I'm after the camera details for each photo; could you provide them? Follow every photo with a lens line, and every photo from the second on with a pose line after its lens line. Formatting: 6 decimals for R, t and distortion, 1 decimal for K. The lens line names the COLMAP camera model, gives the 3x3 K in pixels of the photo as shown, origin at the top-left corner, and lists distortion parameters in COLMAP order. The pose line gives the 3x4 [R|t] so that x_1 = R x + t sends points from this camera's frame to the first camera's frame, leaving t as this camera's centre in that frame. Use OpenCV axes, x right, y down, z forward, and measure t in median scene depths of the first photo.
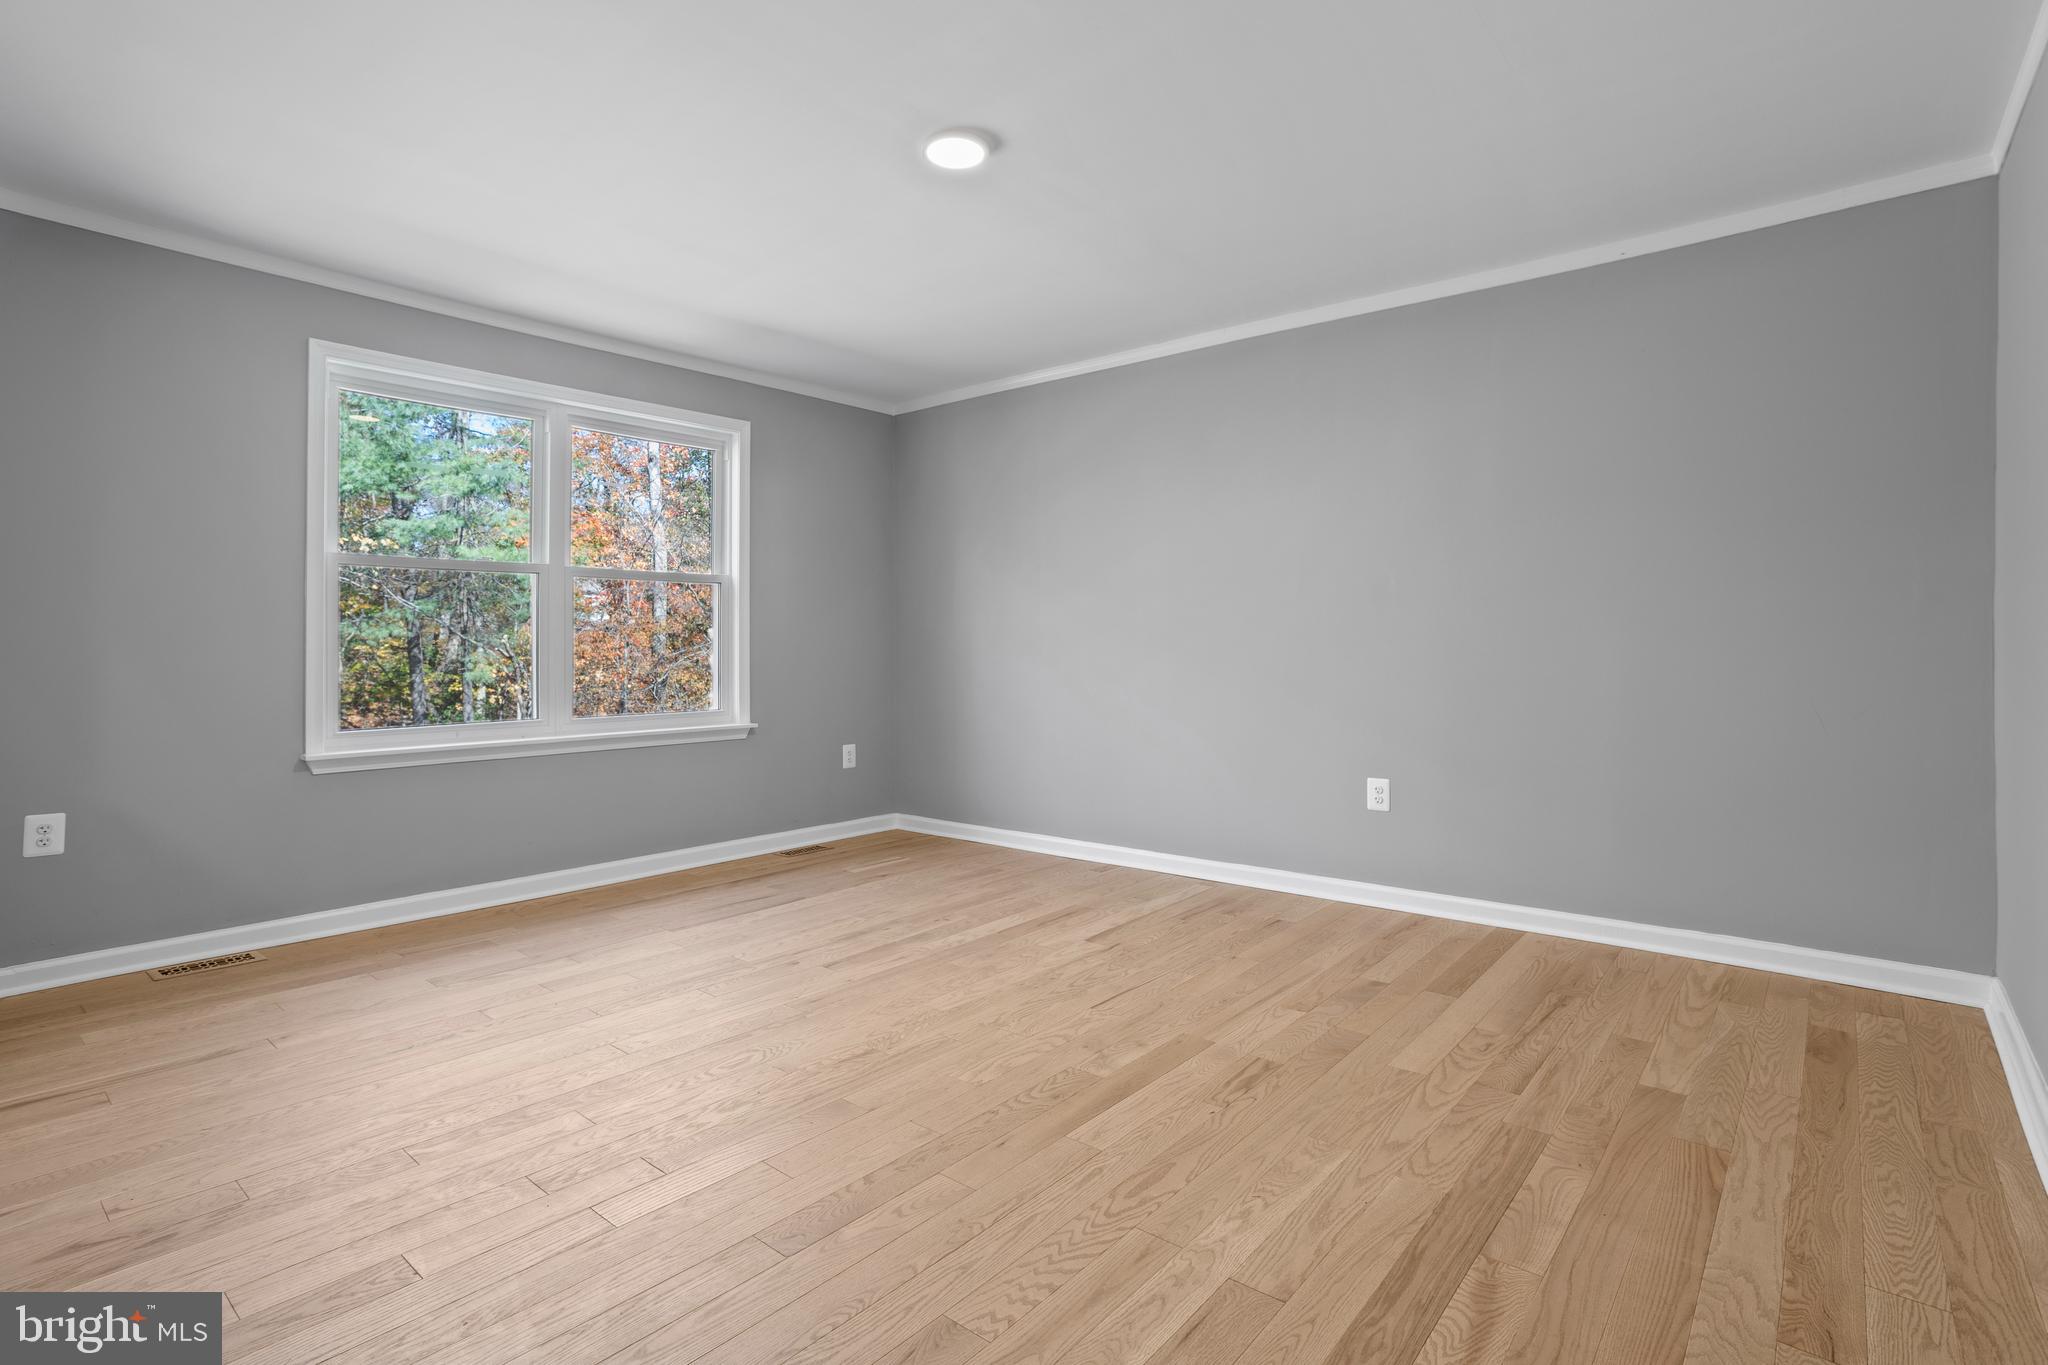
lens RADIAL K [[983.0, 0, 1013.5], [0, 983.0, 672.2], [0, 0, 1]] dist [-0.052650, 0.042299]
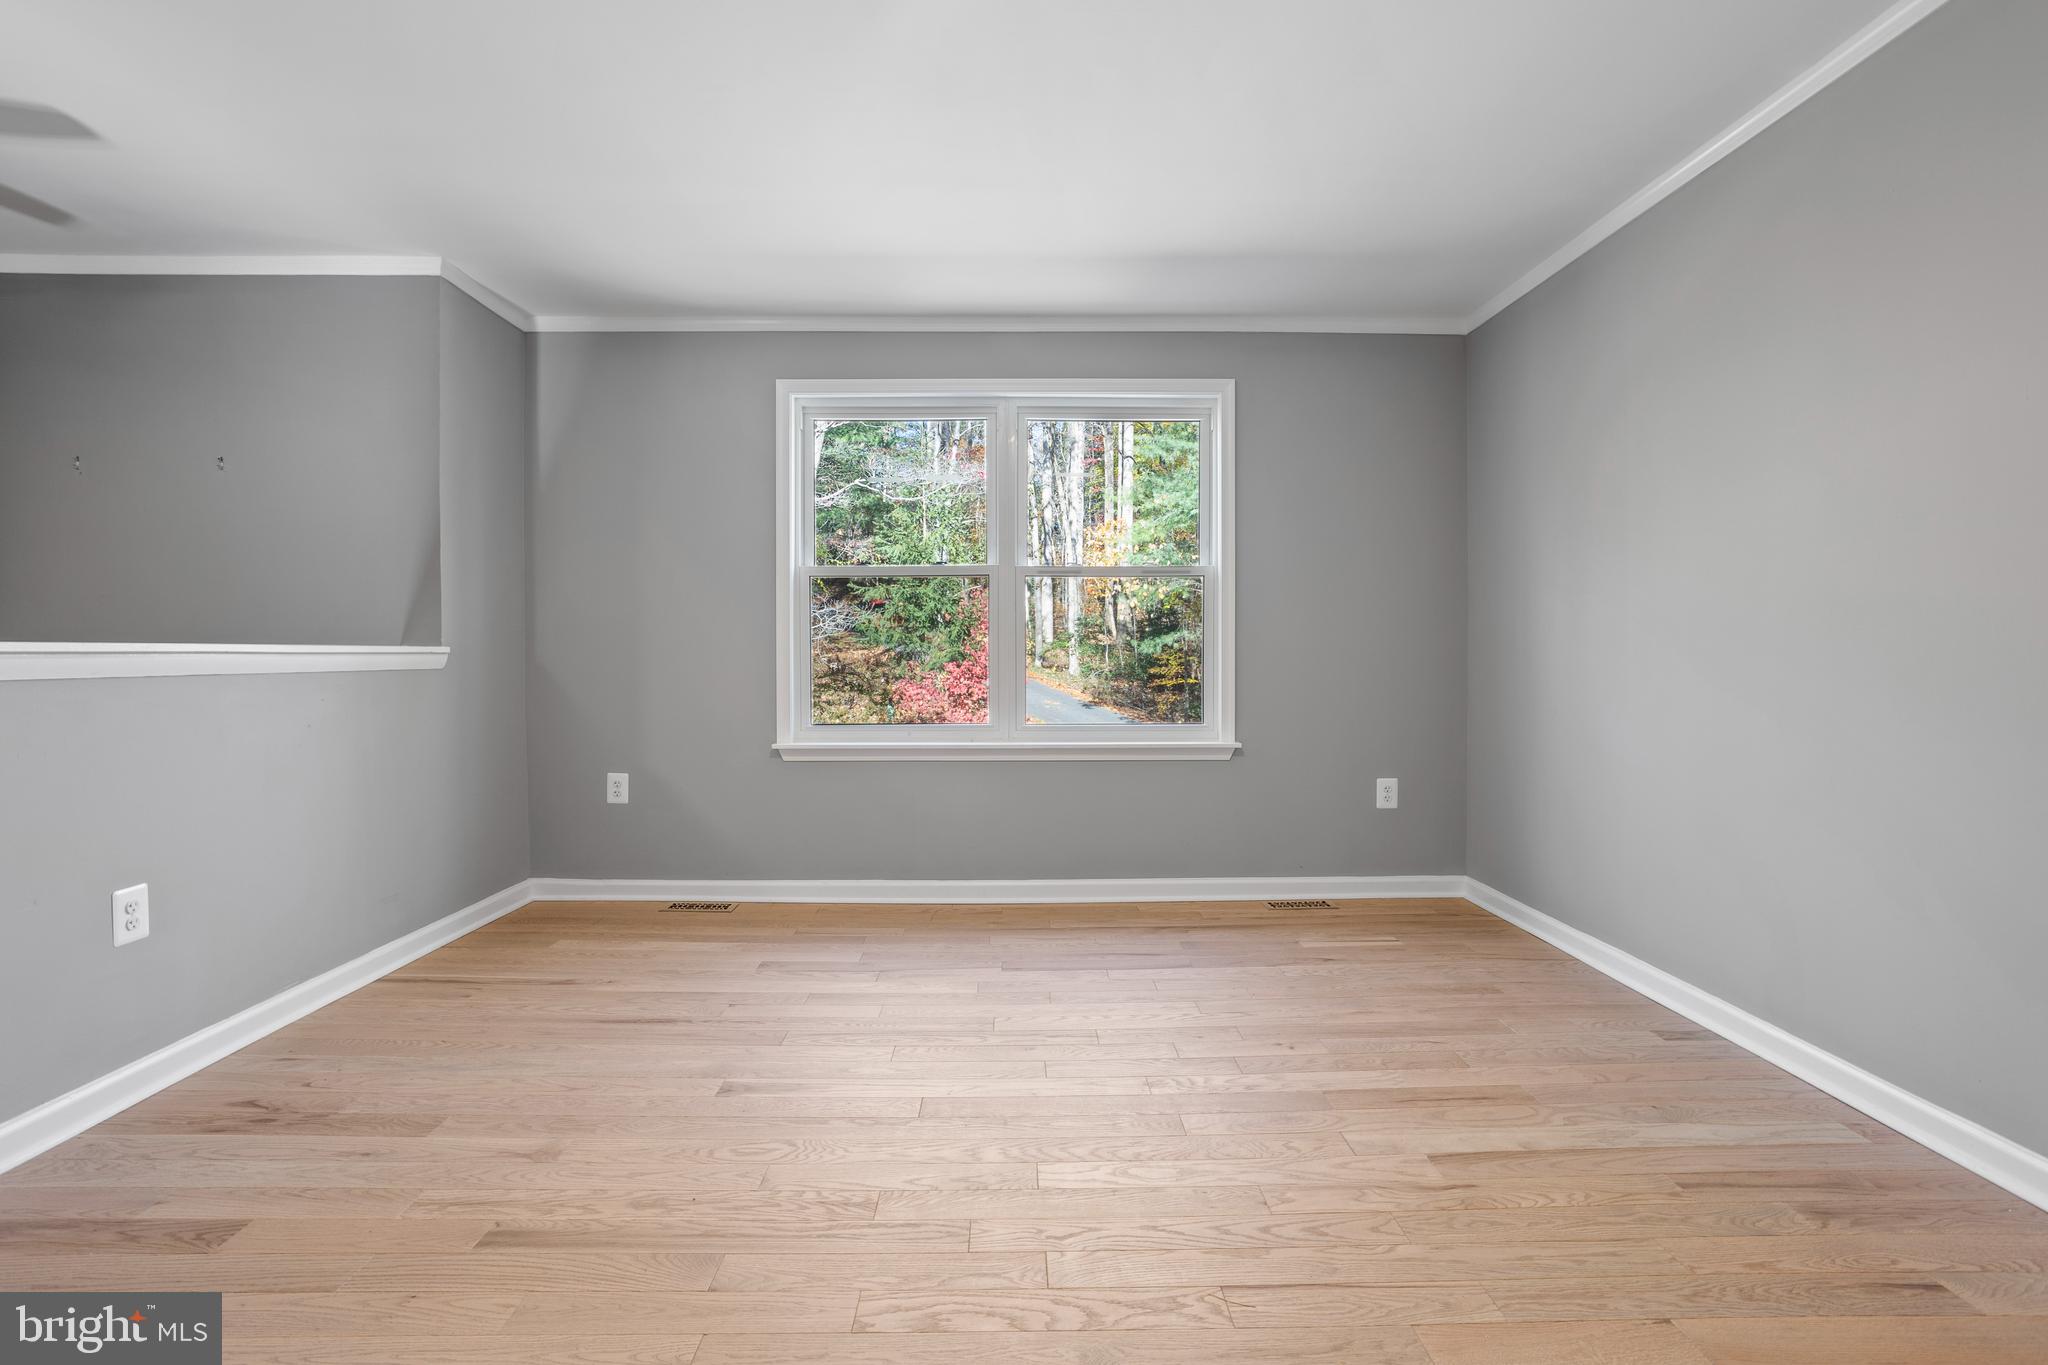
lens RADIAL K [[980.2, 0, 1023.1], [0, 980.2, 693.0], [0, 0, 1]] dist [-0.051303, 0.034165]
pose [[0.666927, 0.031686, -0.744449, 0.332468], [-0.020773, 0.999498, 0.023931, -0.008308], [0.744833, -0.000496, 0.667251, 0.444257]]
